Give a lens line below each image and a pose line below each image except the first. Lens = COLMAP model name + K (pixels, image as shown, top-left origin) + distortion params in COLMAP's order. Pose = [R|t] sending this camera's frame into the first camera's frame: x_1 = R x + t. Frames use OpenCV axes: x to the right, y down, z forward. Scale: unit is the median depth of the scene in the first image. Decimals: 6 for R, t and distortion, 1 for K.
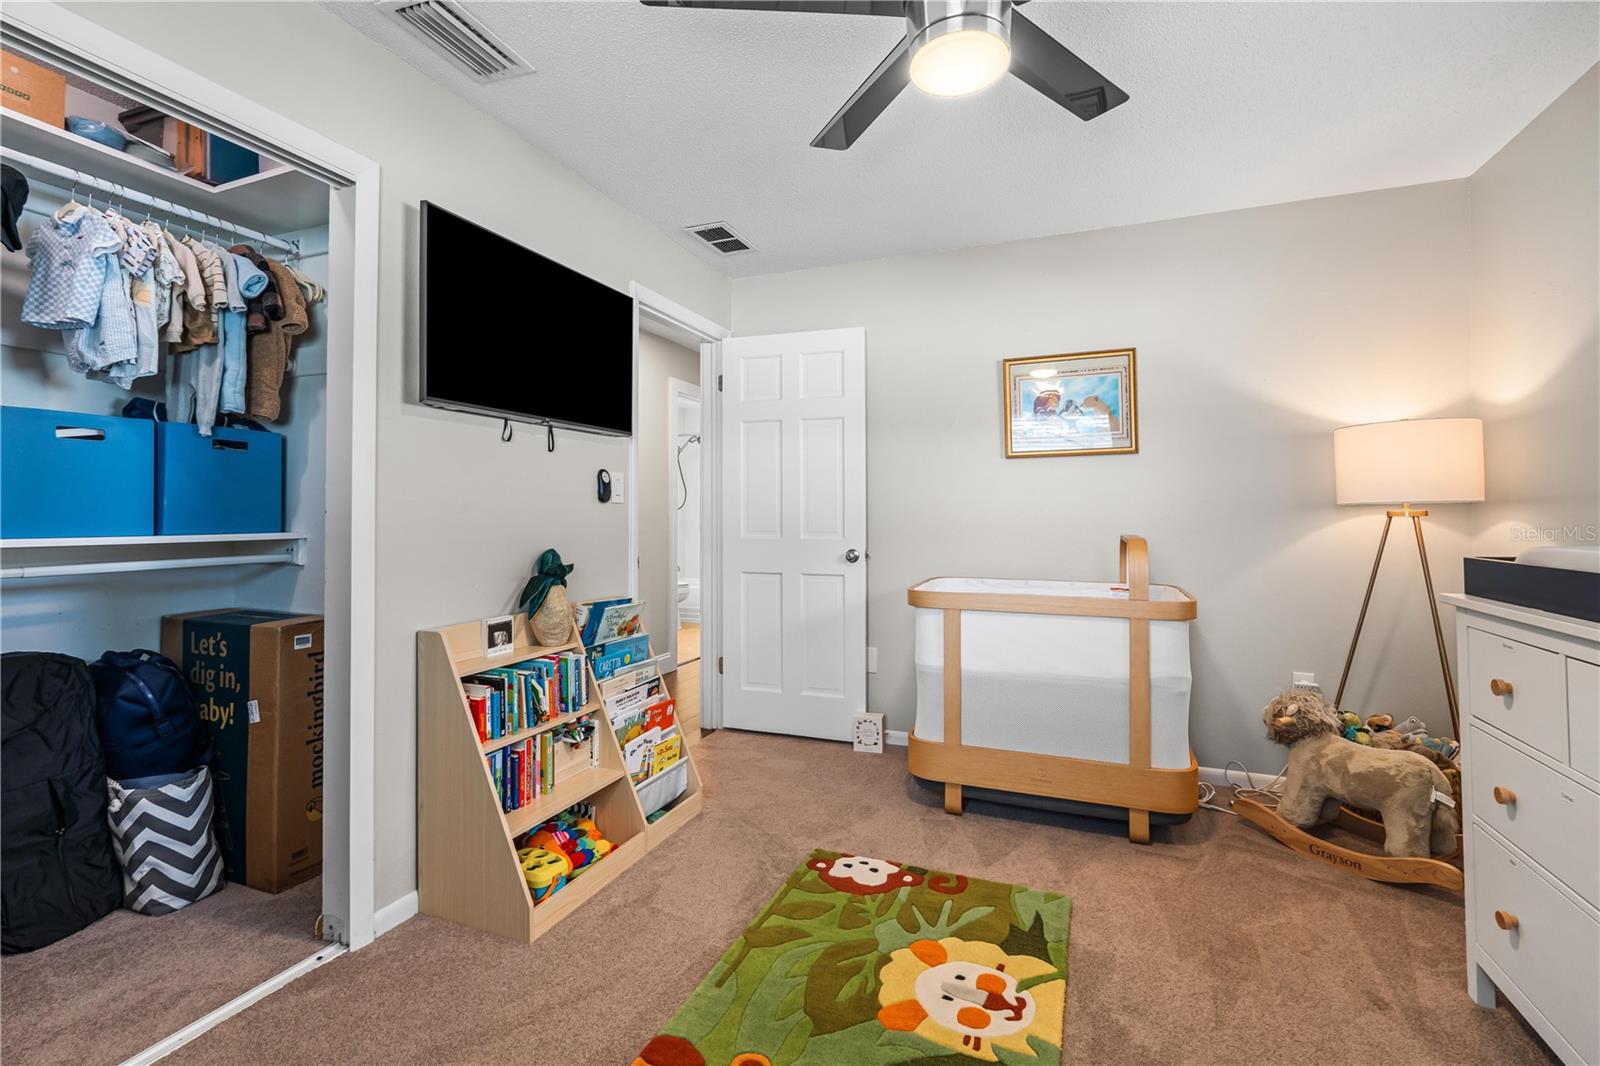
lens RADIAL K [[717.3, 0, 796.5], [0, 717.3, 492.0], [0, 0, 1]] dist [-0.000899, -0.000152]
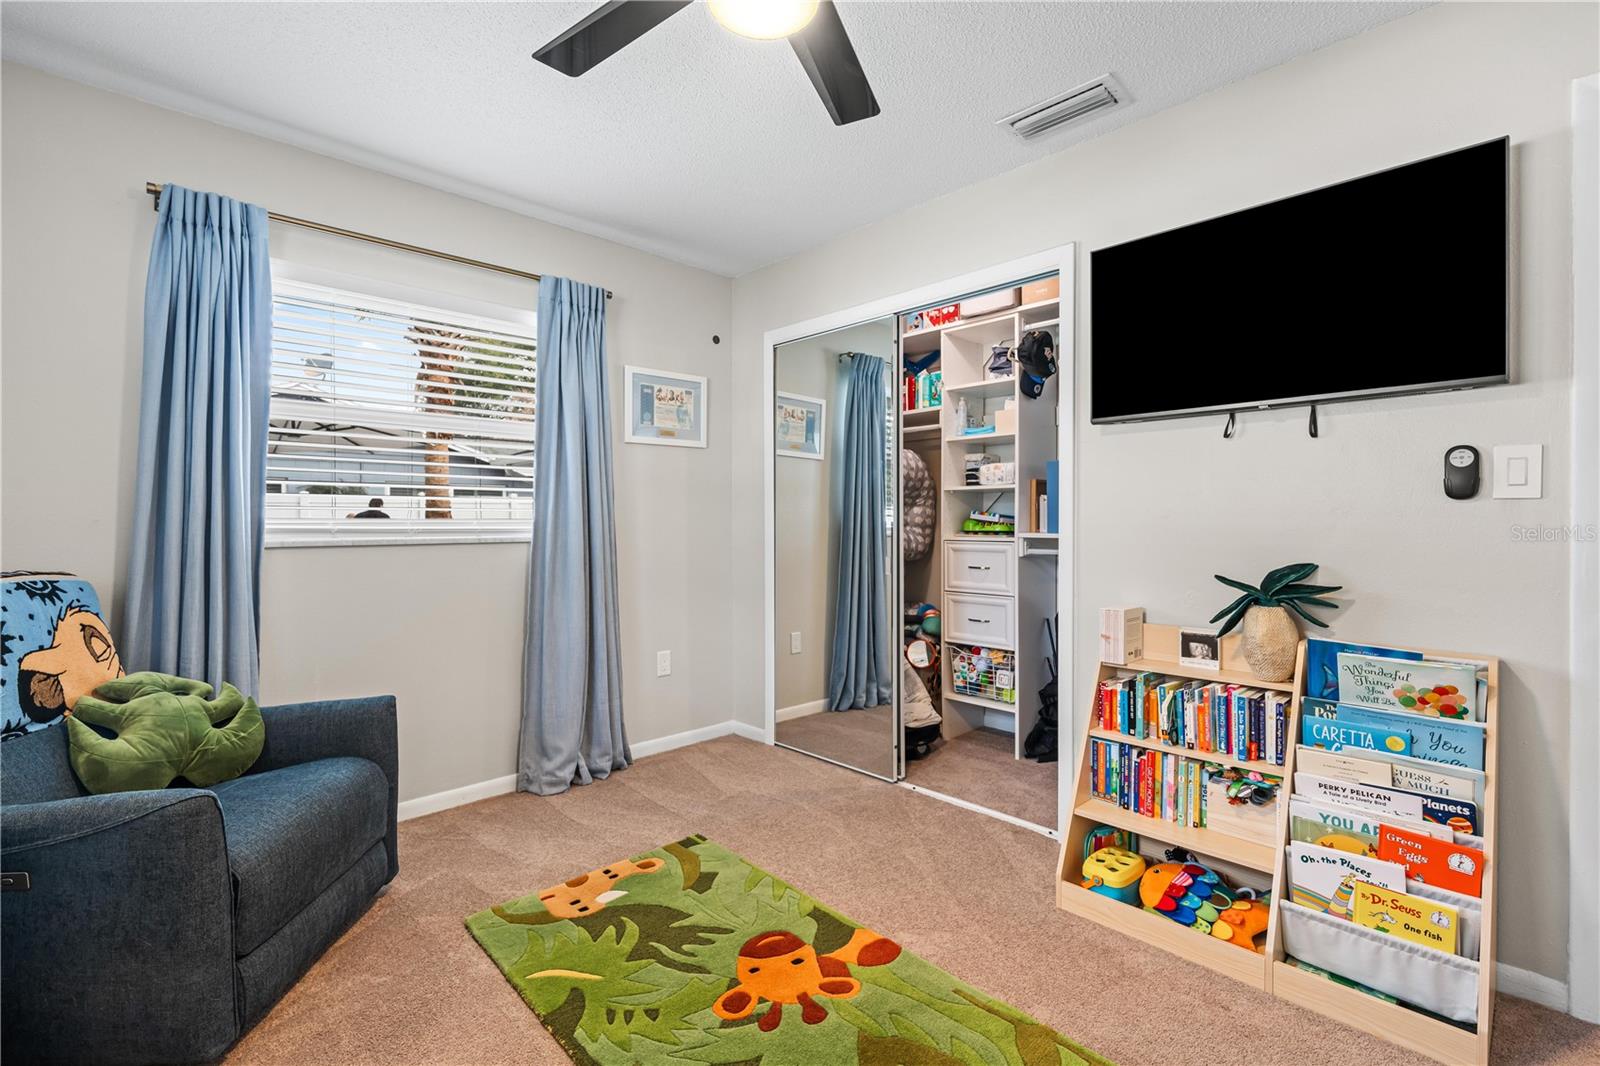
lens RADIAL K [[708.7, 0, 795.5], [0, 708.7, 520.9], [0, 0, 1]] dist [-0.002874, -0.000893]
pose [[-0.407044, 0.002347, -0.913405, 0.675731], [0.031461, 0.999439, -0.011452, 0.028509], [0.912866, -0.033398, -0.406890, 0.932776]]
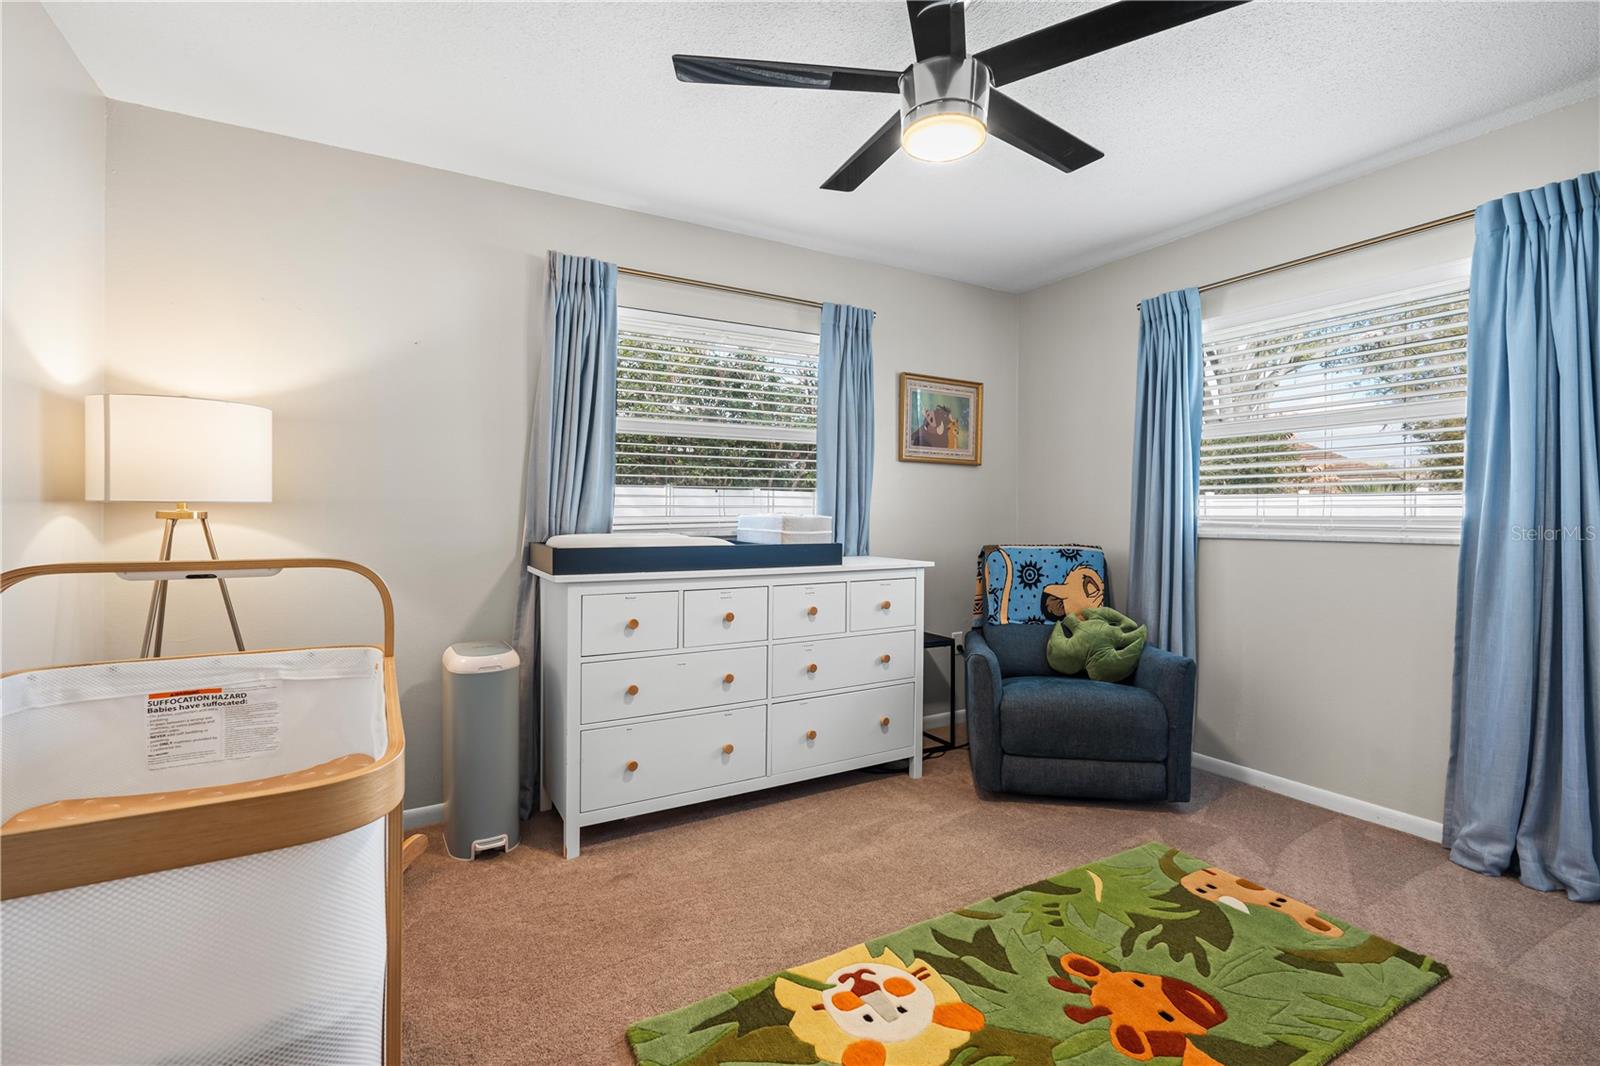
lens RADIAL K [[708.7, 0, 795.5], [0, 708.7, 520.9], [0, 0, 1]] dist [-0.002874, -0.000893]
pose [[-0.794732, -0.004706, 0.606942, -0.193164], [-0.020948, 0.999587, -0.019680, 0.042825], [-0.606598, -0.028355, -0.794503, 1.398742]]
